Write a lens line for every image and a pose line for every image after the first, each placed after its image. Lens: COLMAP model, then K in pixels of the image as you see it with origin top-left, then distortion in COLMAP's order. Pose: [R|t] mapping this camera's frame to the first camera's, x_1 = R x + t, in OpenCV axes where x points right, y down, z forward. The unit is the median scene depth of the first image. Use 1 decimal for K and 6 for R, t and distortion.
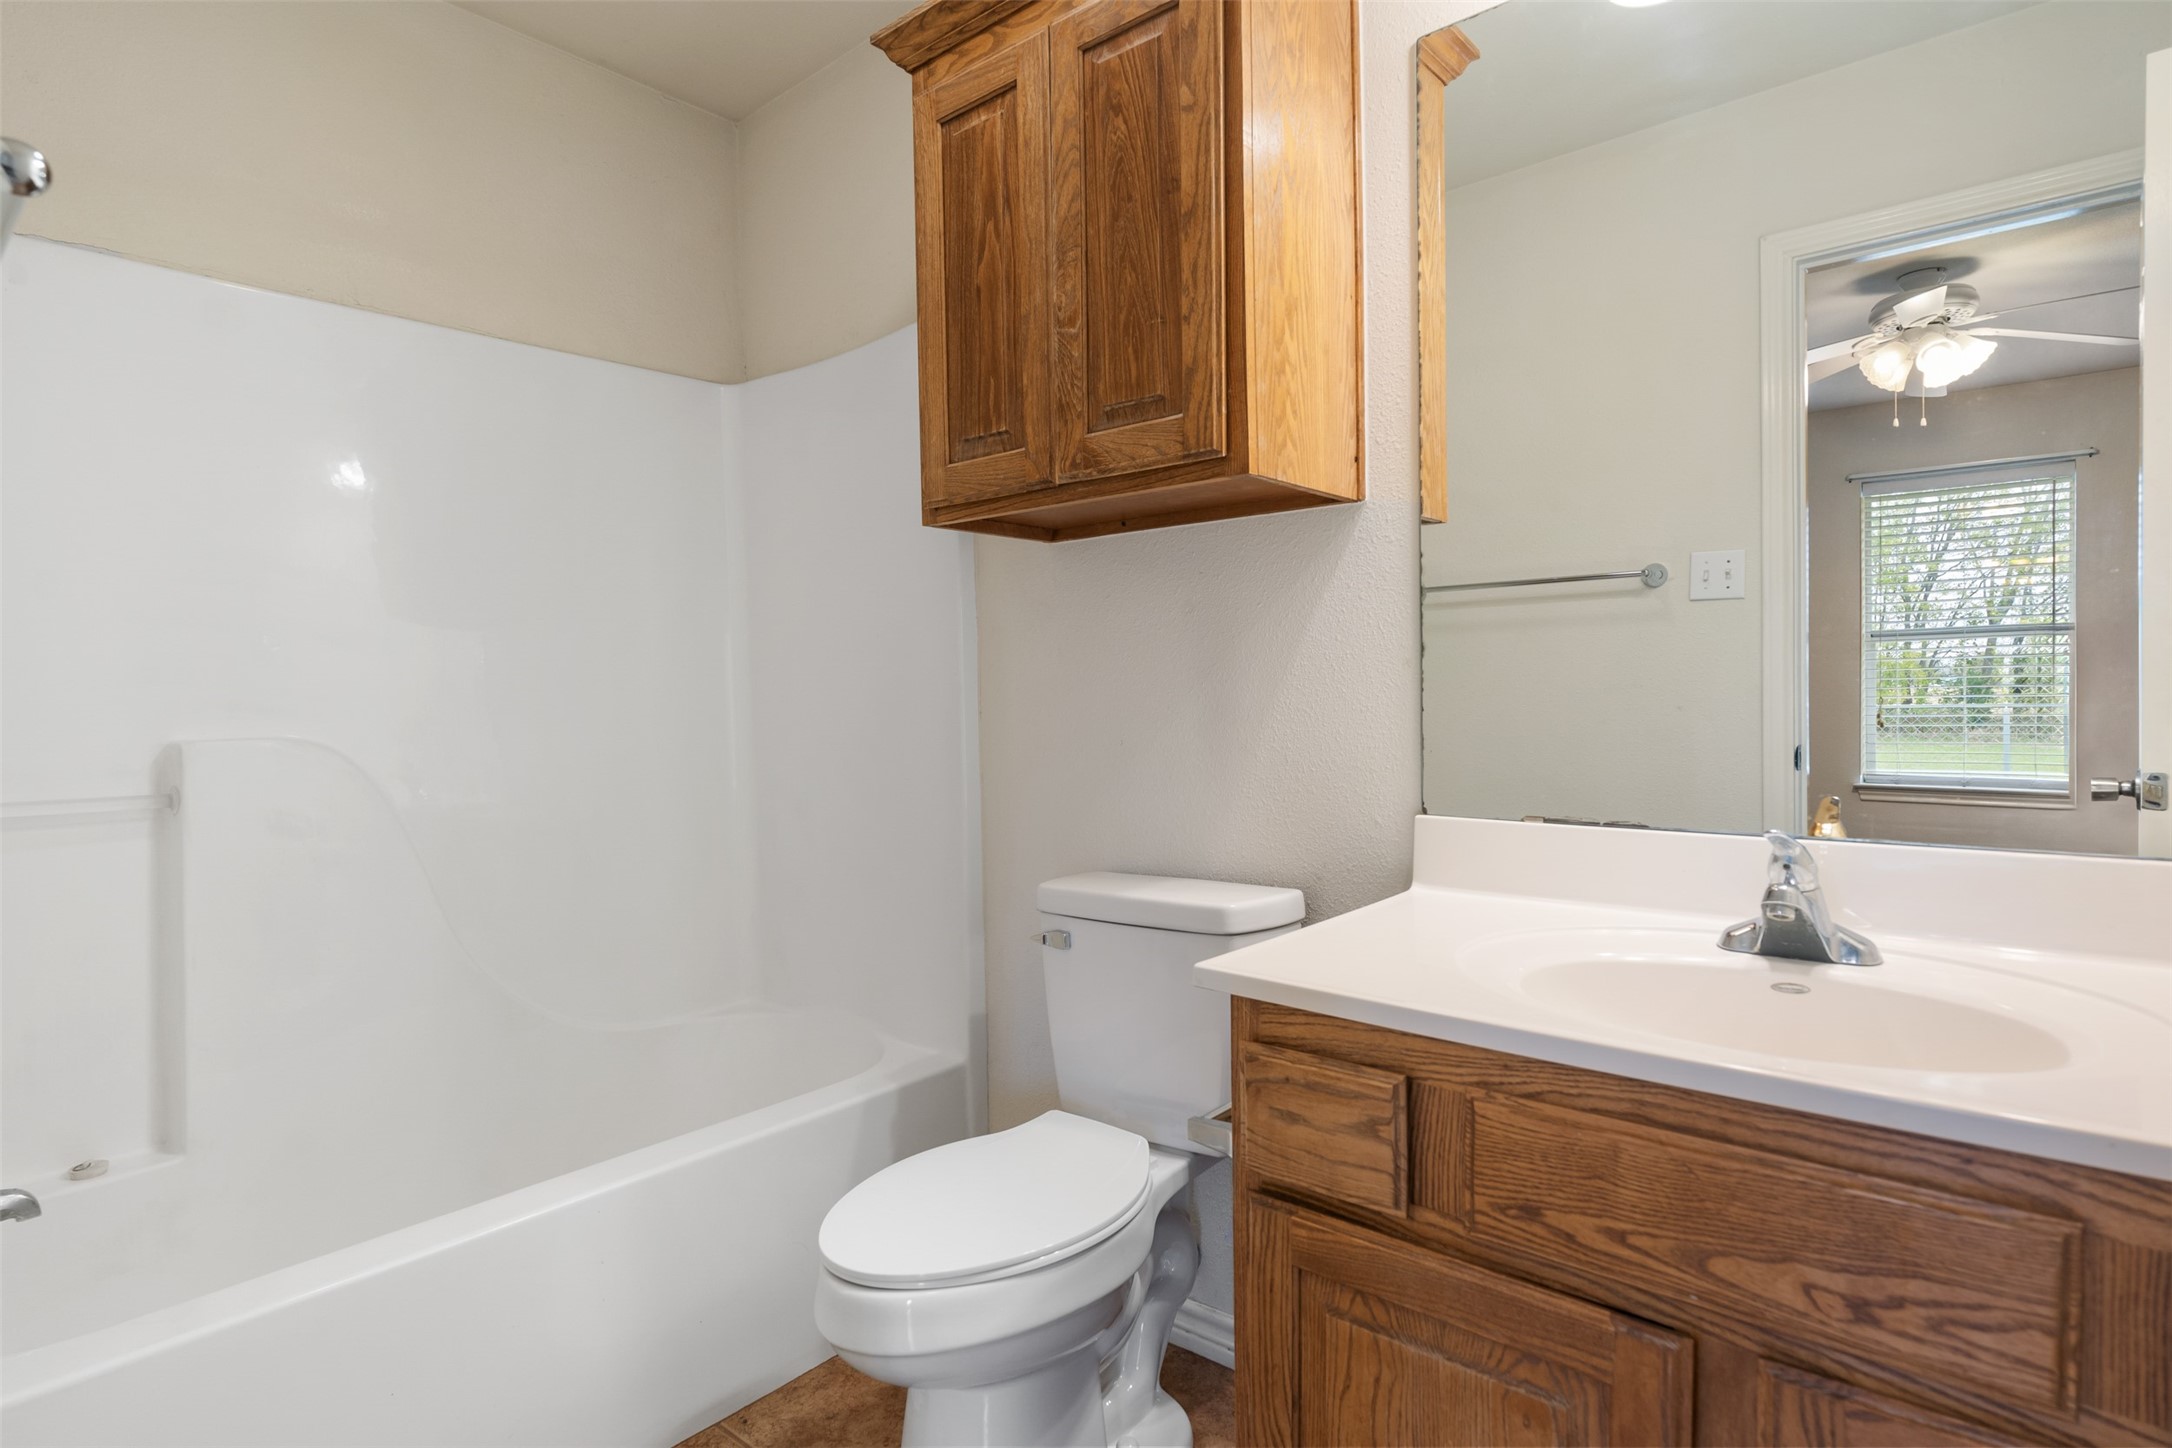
lens RADIAL K [[1130.3, 0, 1086.2], [0, 1130.3, 716.8], [0, 0, 1]] dist [-0.005016, 0.001132]
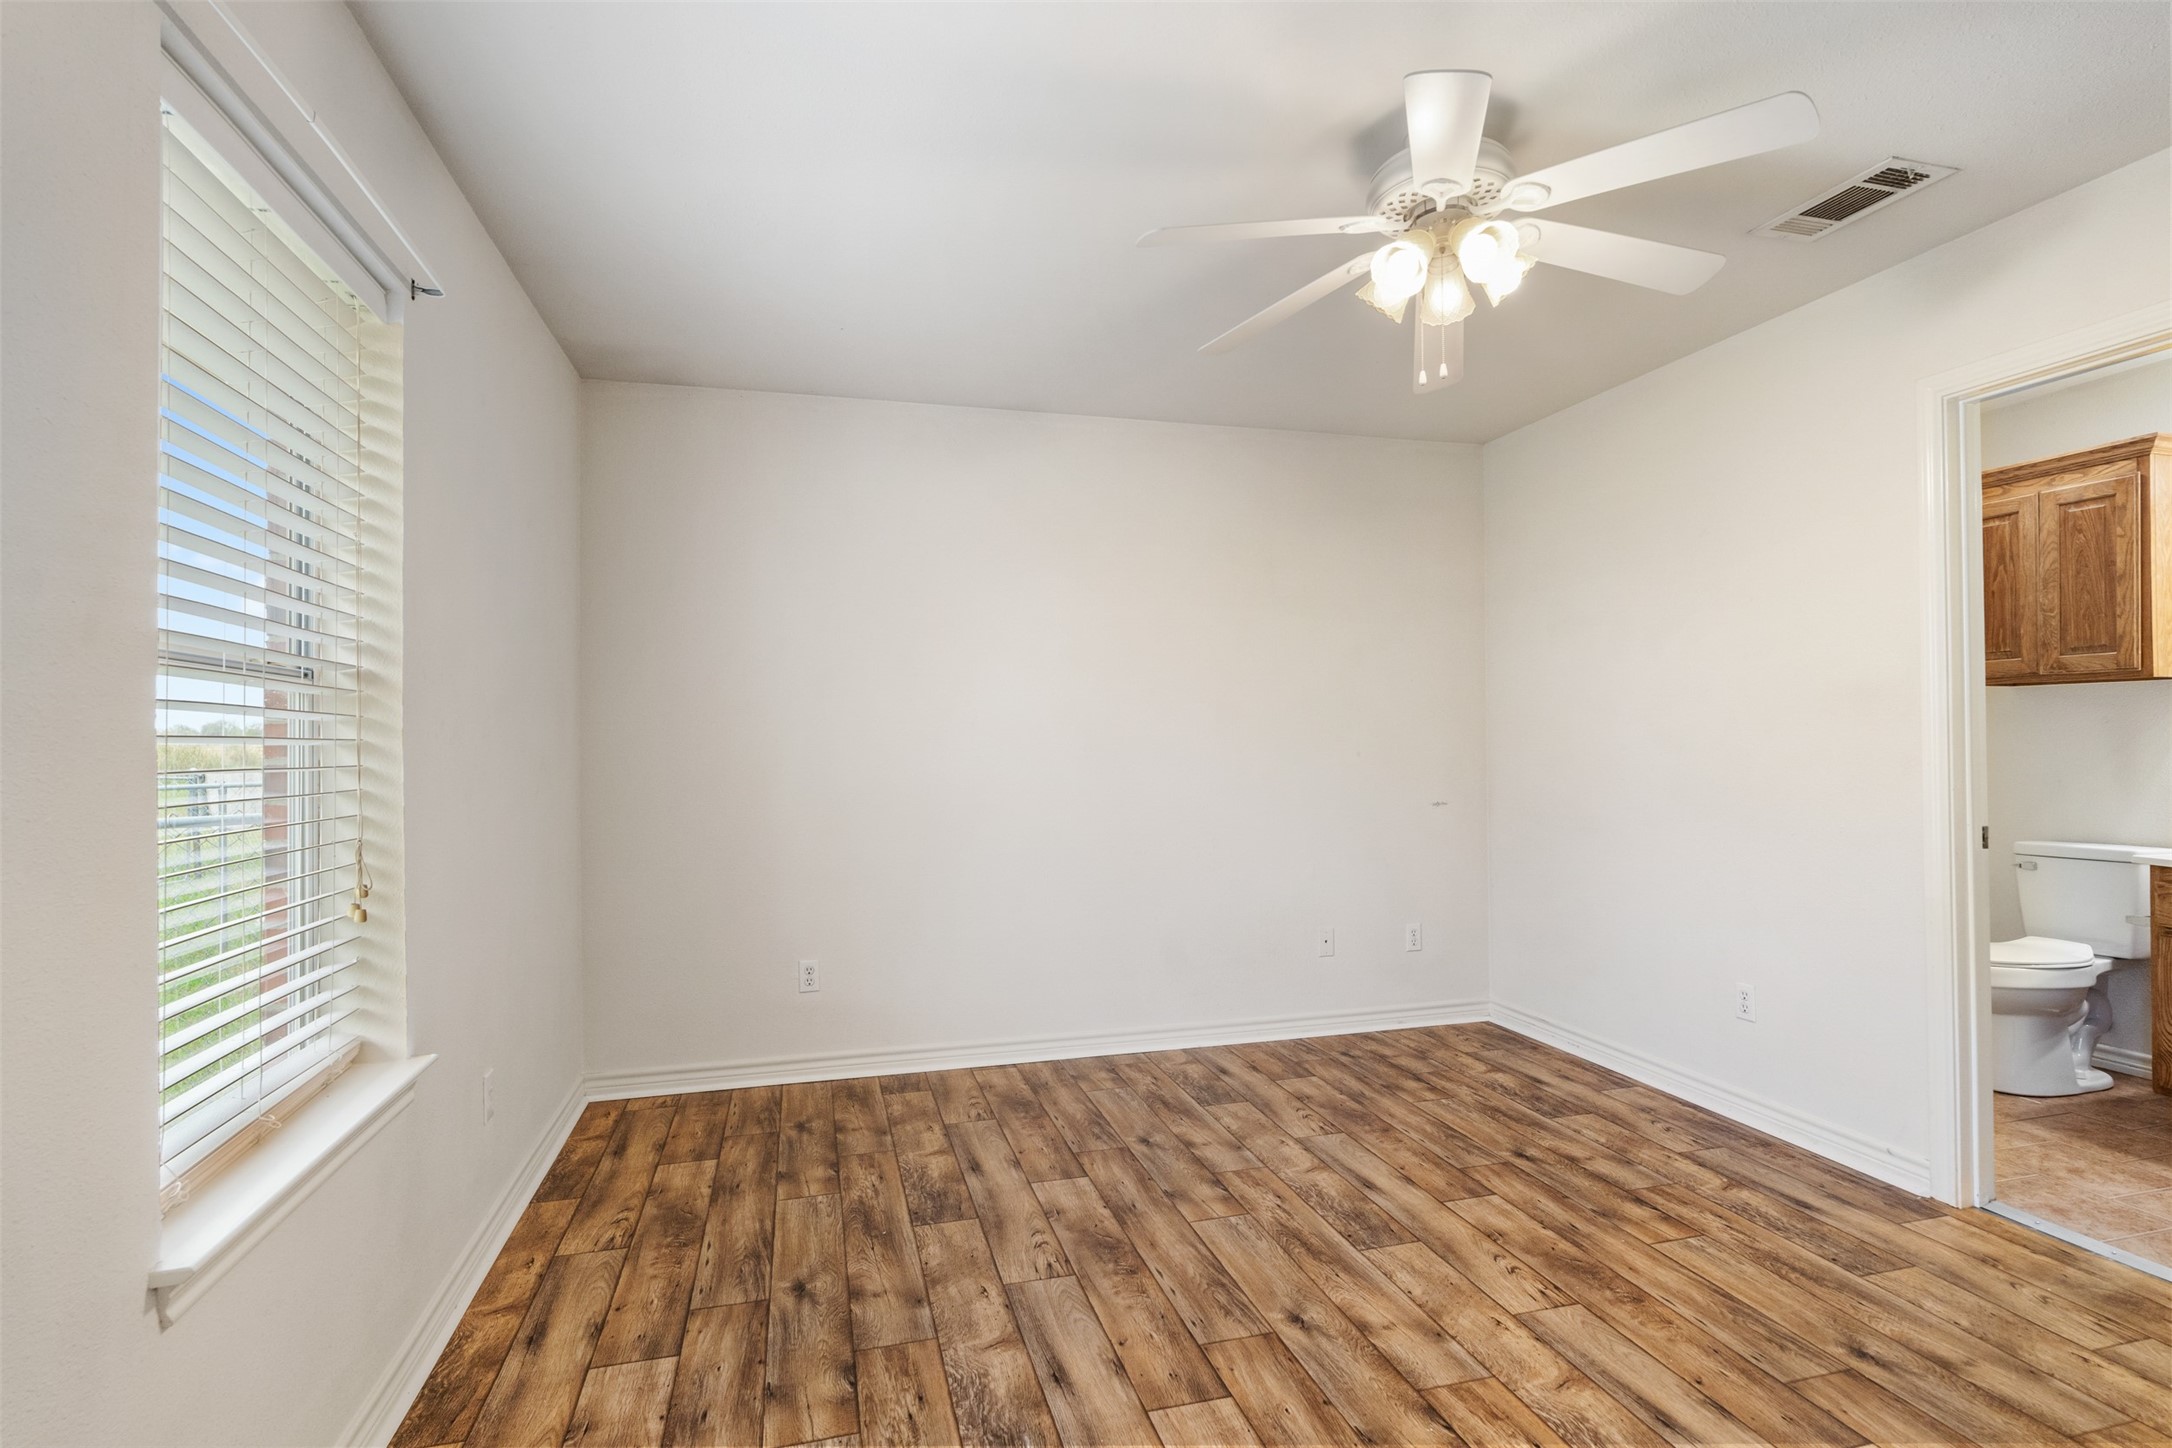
lens RADIAL K [[1063.4, 0, 1083.0], [0, 1063.4, 725.9], [0, 0, 1]] dist [0.001292, -0.000241]
pose [[0.828786, 0.008070, -0.559508, -0.473413], [-0.024179, 0.999479, -0.021400, 0.007156], [0.559043, 0.031264, 0.828549, -2.160961]]
